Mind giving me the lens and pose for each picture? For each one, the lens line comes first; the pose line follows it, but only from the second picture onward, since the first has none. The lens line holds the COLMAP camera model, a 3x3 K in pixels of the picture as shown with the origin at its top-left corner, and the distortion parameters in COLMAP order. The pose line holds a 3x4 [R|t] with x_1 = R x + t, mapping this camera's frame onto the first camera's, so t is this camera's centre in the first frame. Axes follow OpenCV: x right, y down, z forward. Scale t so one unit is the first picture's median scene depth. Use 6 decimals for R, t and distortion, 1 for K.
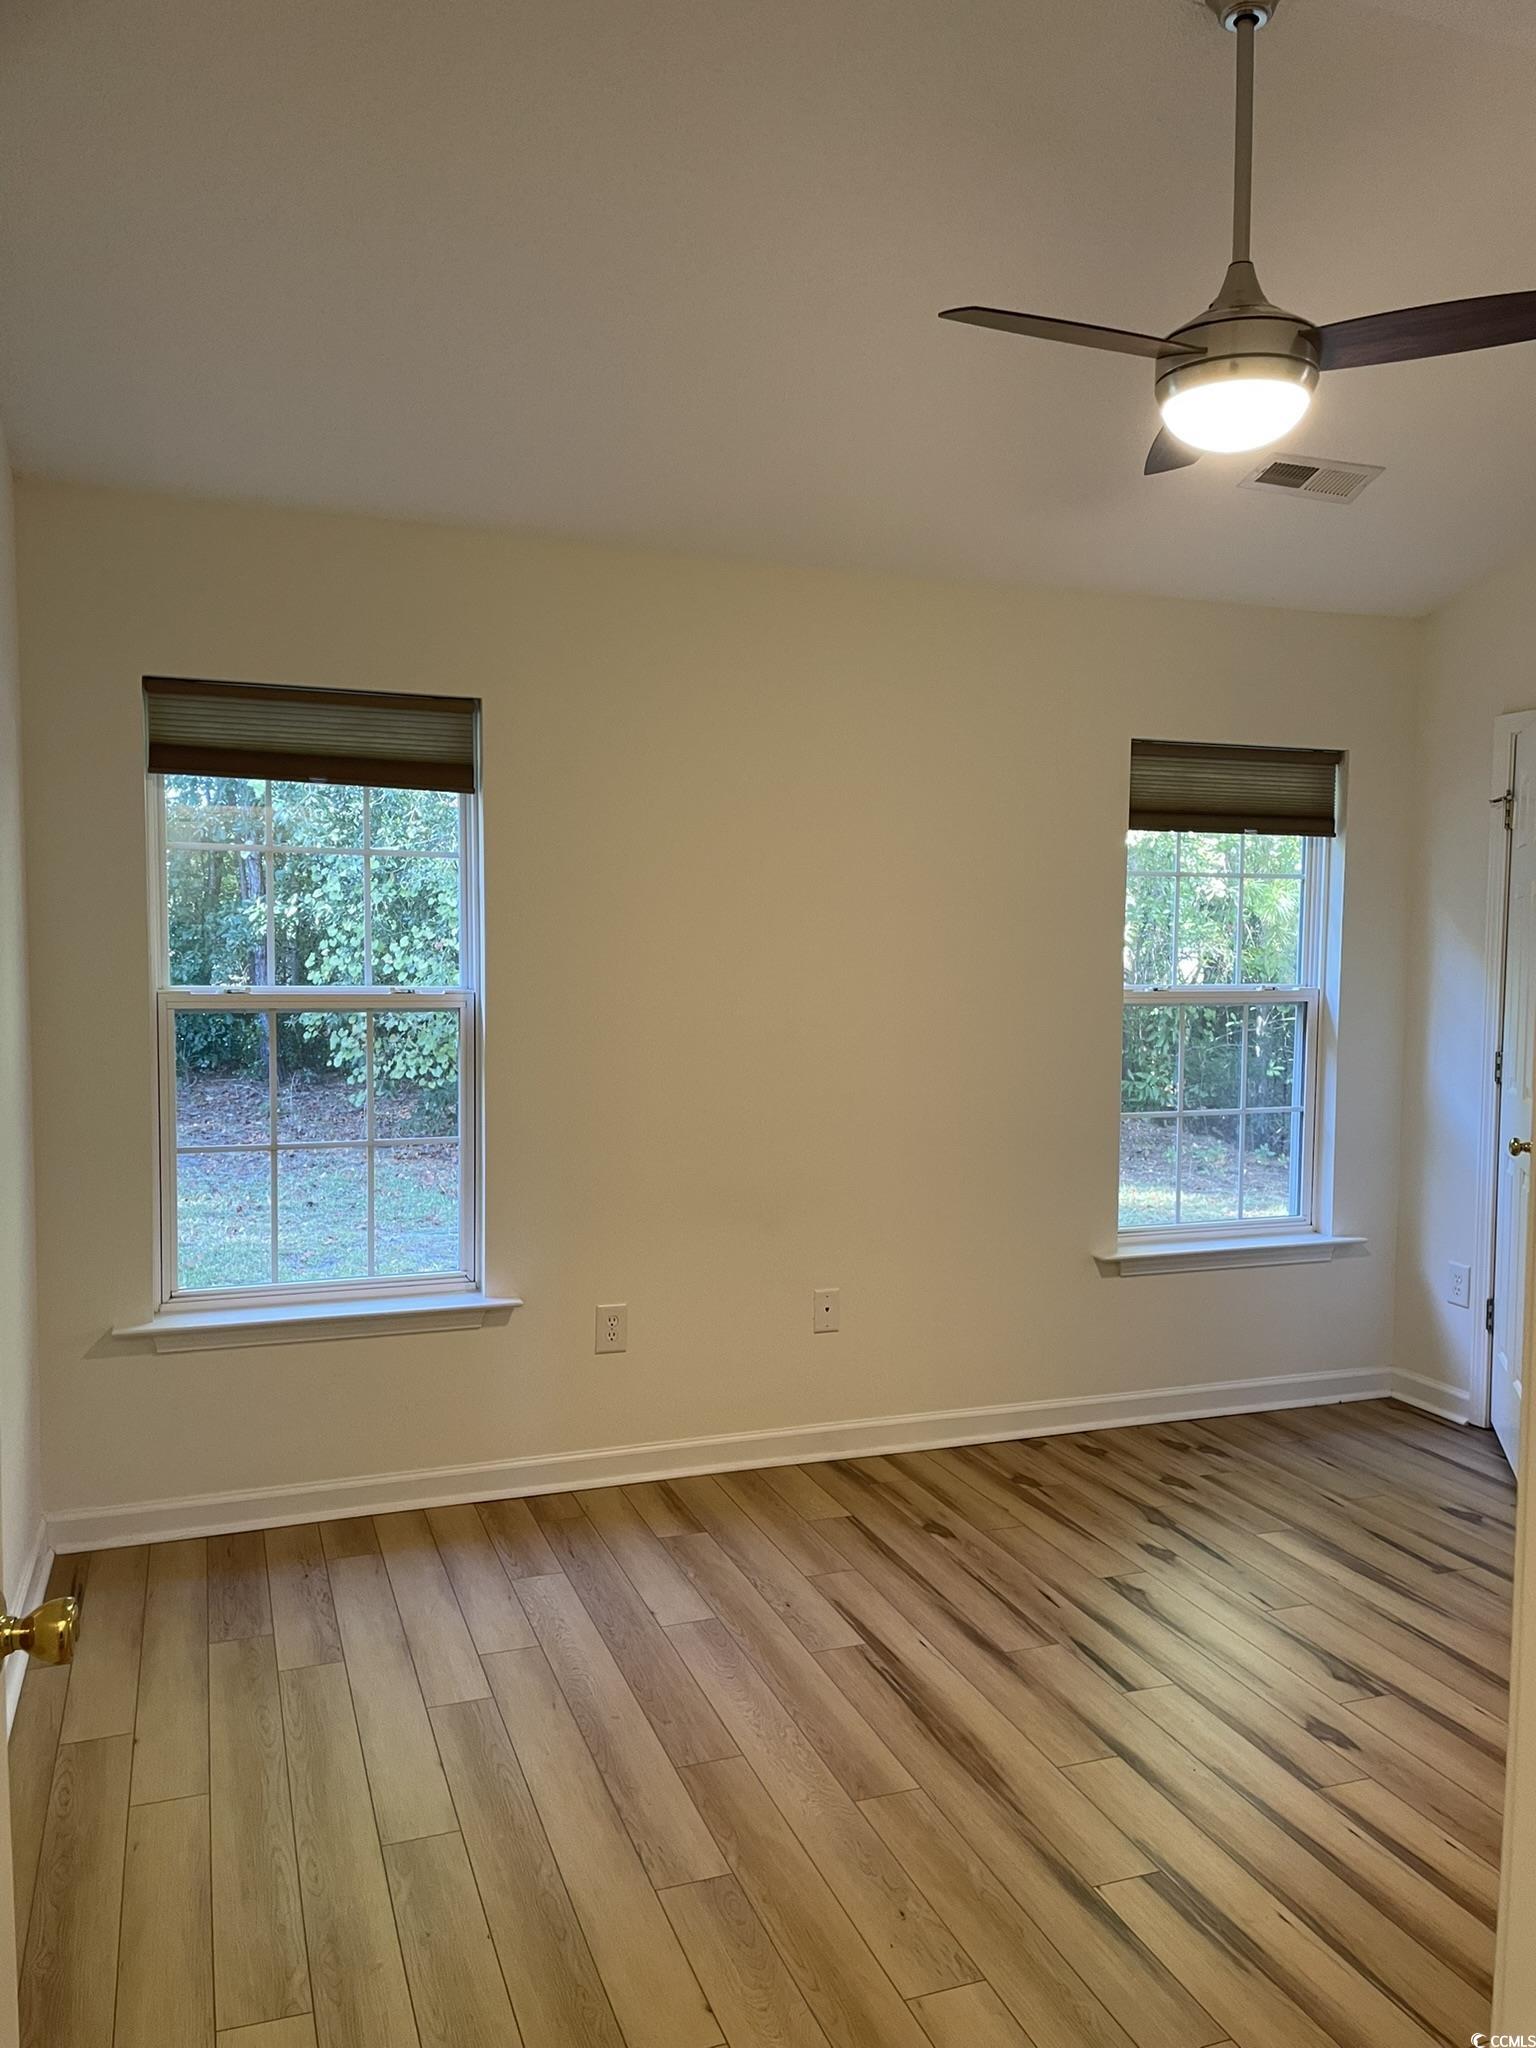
lens RADIAL K [[1563.5, 0, 768.0], [0, 1563.5, 1024.0], [0, 0, 1]] dist [0.098585, -0.129590]
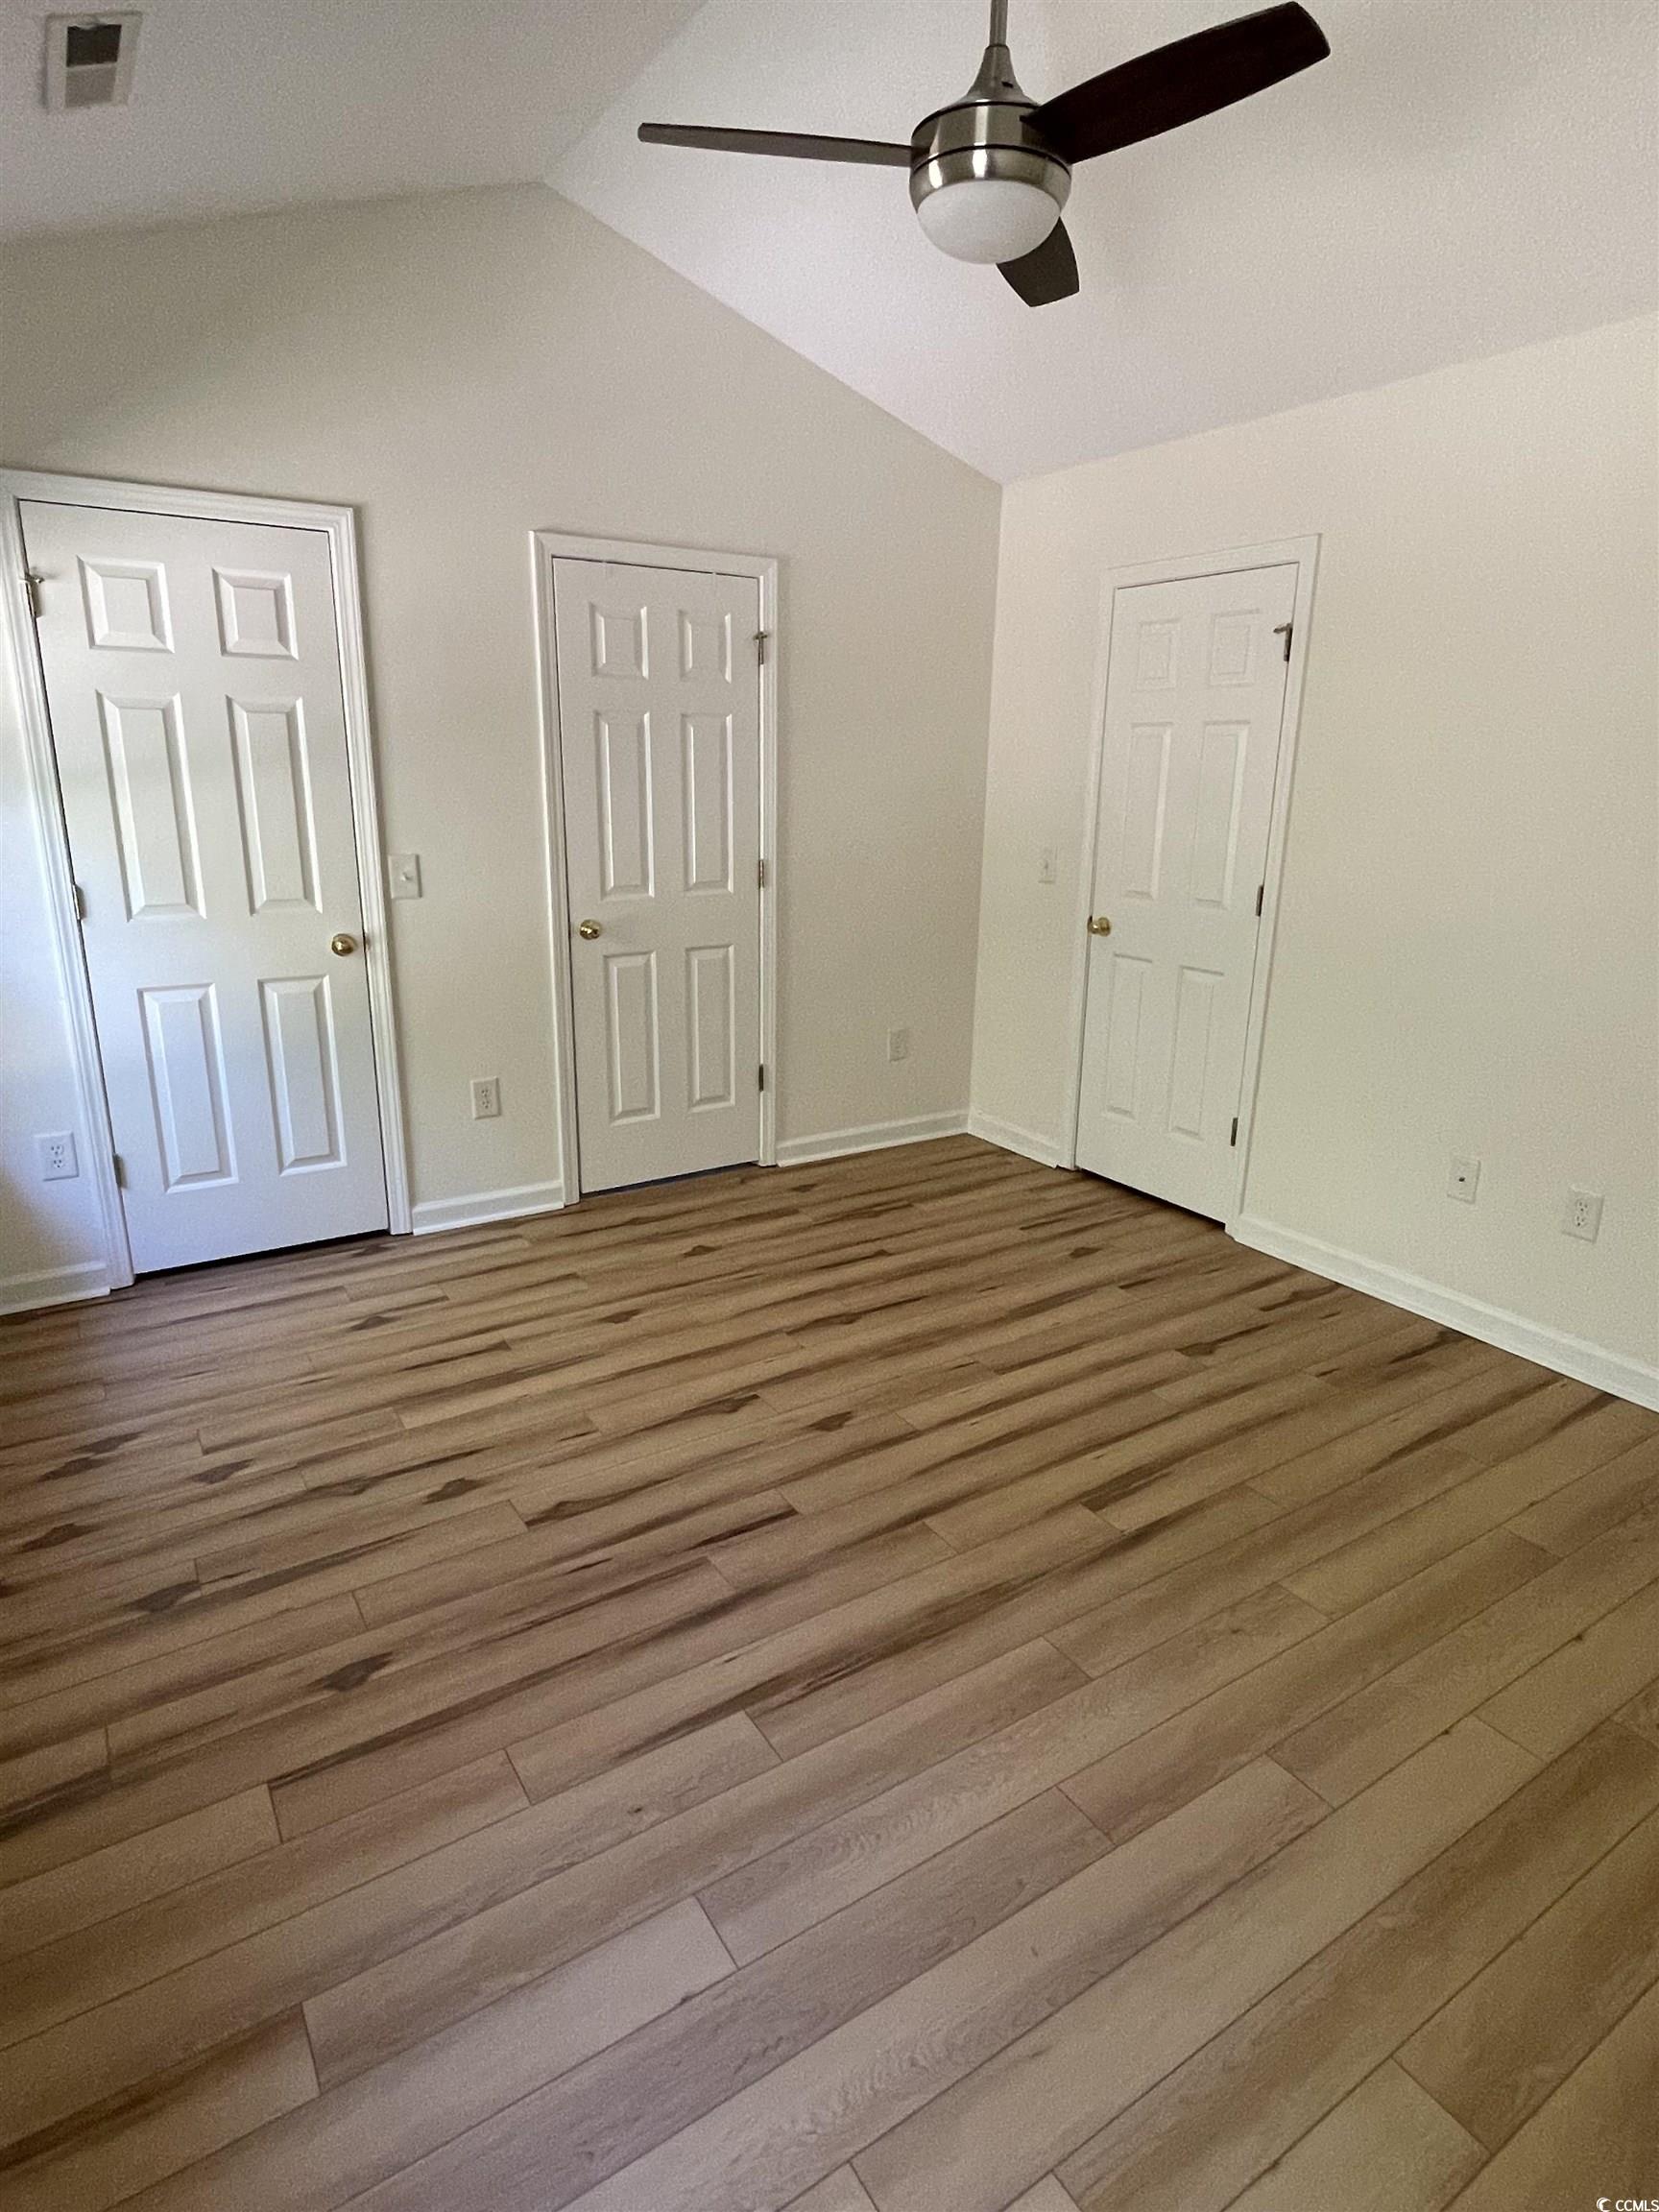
lens RADIAL K [[1221.9, 0, 820.5], [0, 1221.9, 1098.2], [0, 0, 1]] dist [-0.005235, 0.000573]
pose [[-0.233131, -0.270329, 0.934116, -0.363373], [0.035891, 0.957538, 0.286065, -0.058220], [-0.971783, 0.100217, -0.213529, 0.901290]]
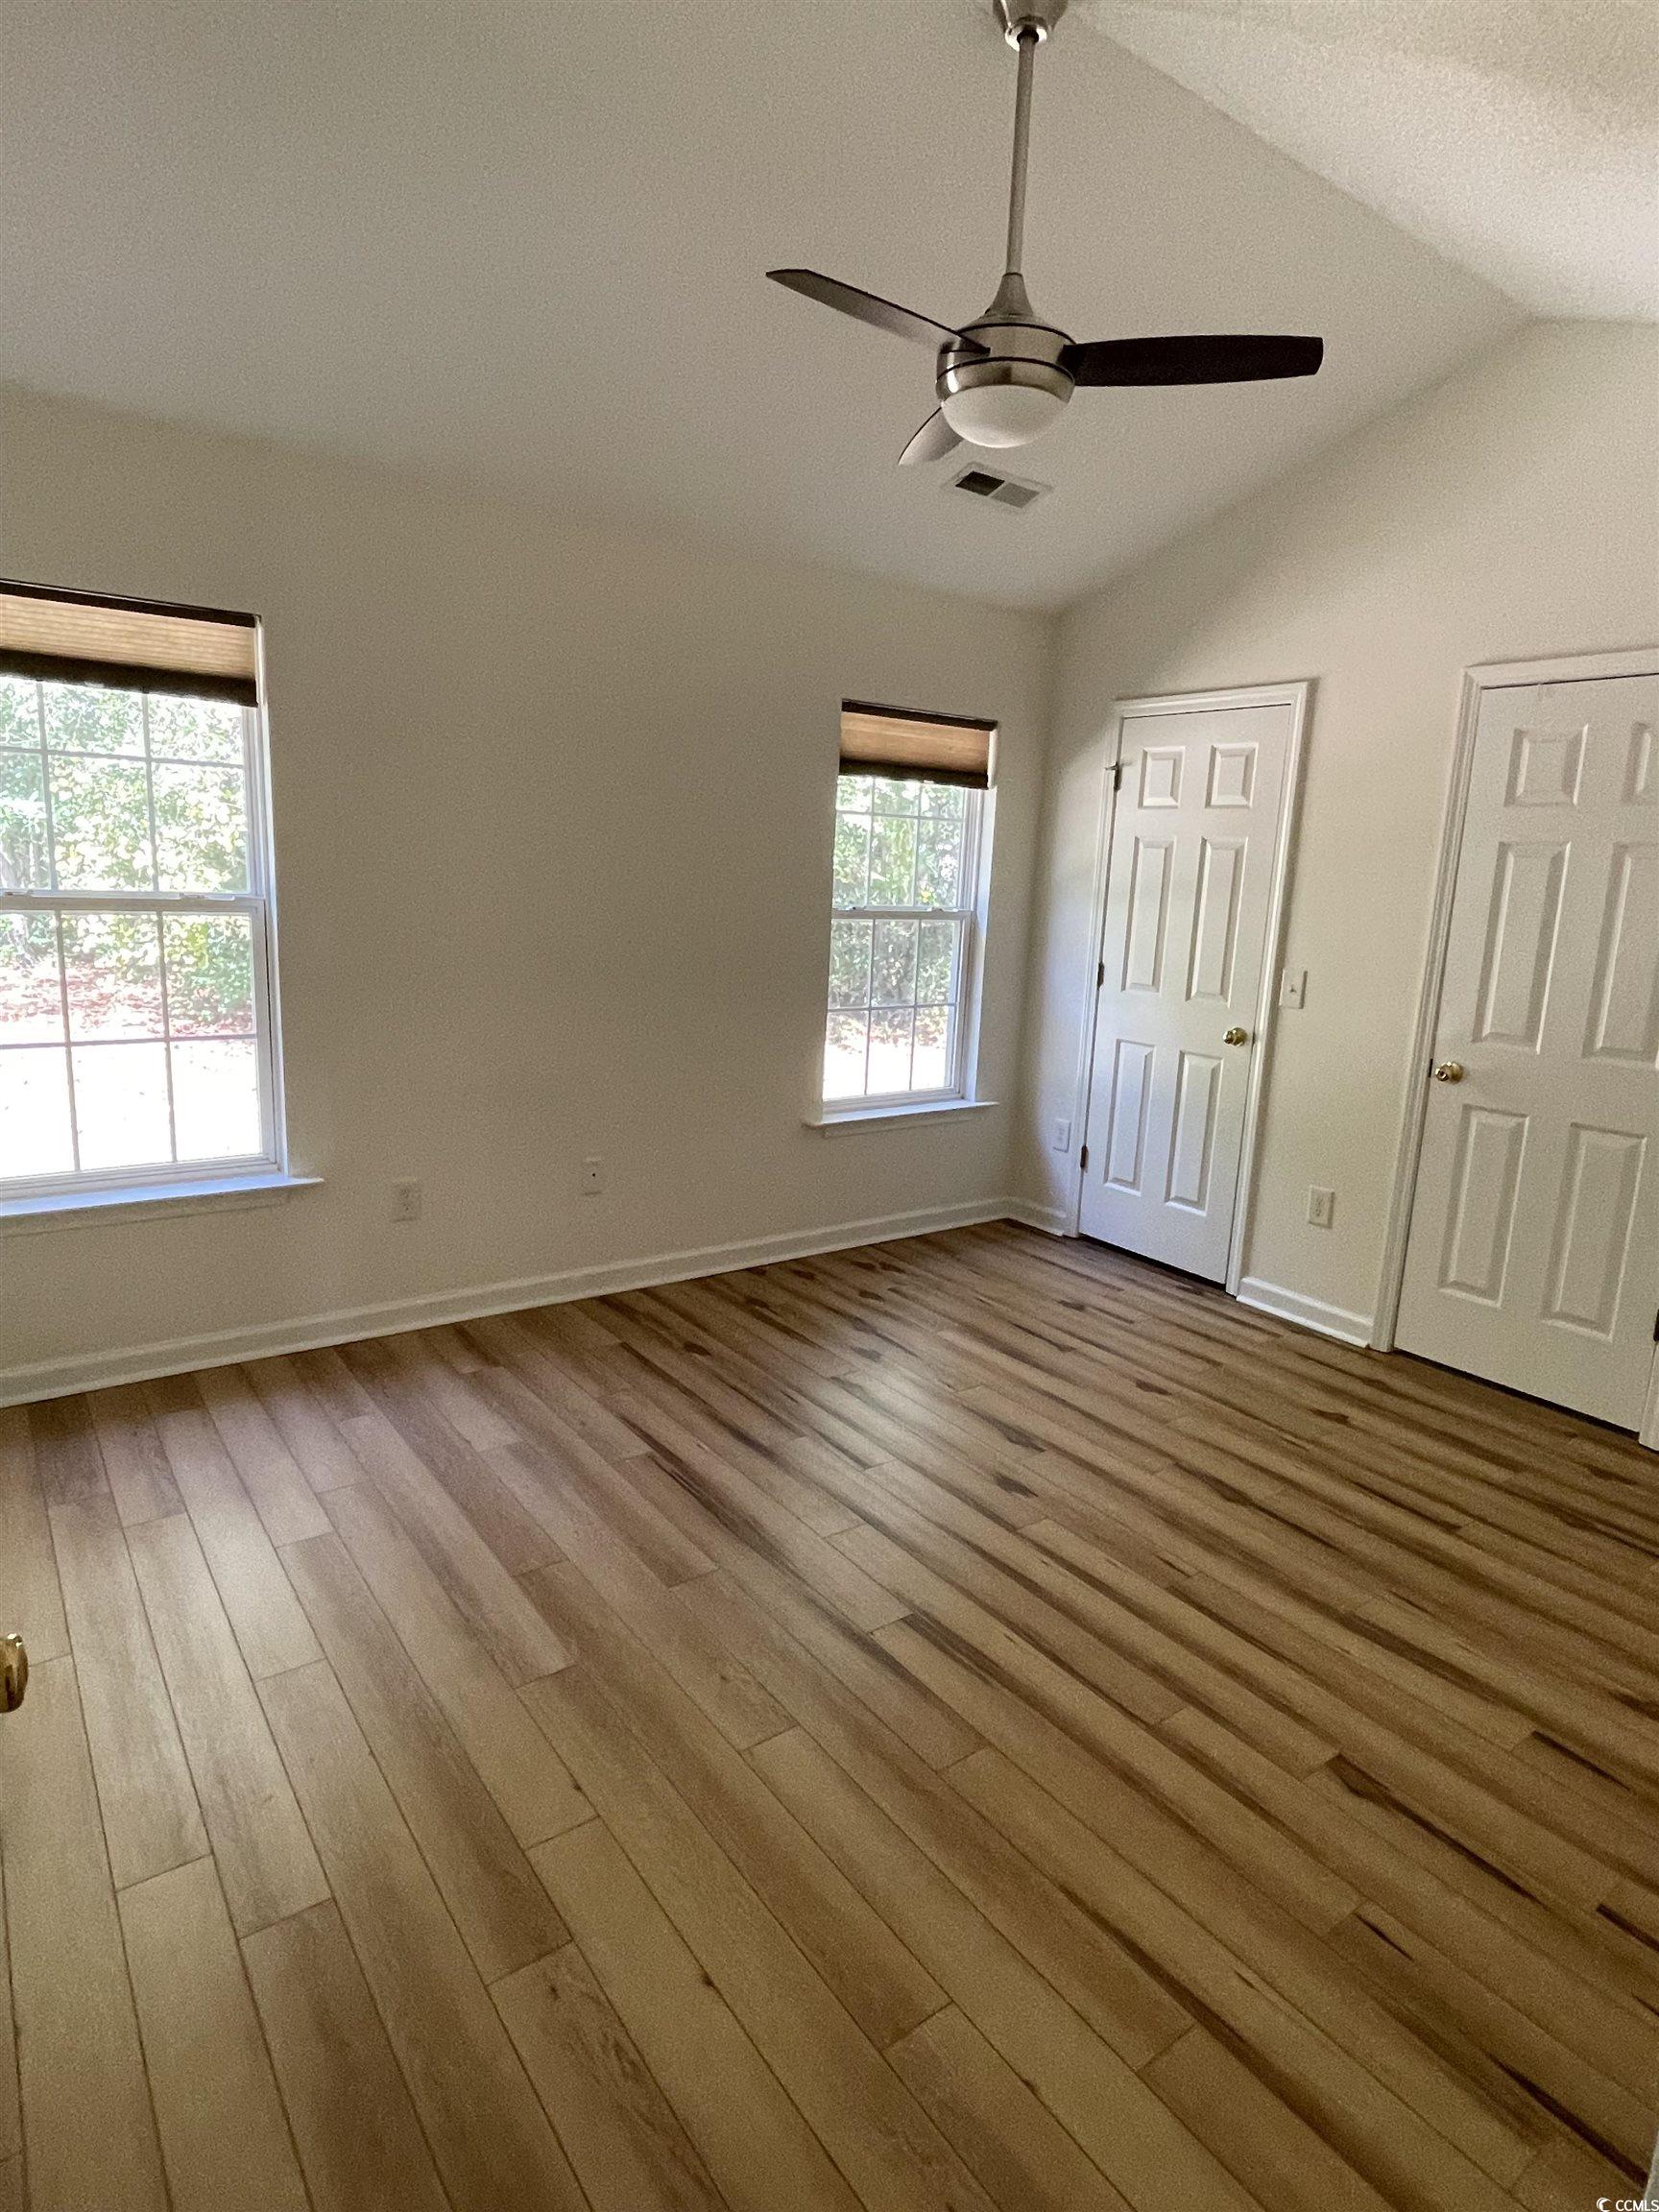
lens RADIAL K [[1221.9, 0, 820.5], [0, 1221.9, 1098.2], [0, 0, 1]] dist [-0.005235, 0.000573]
pose [[0.961108, -0.019183, 0.275505, -0.058969], [-0.020886, 0.989679, 0.141773, -0.012529], [-0.275381, -0.142013, 0.950788, 0.090629]]
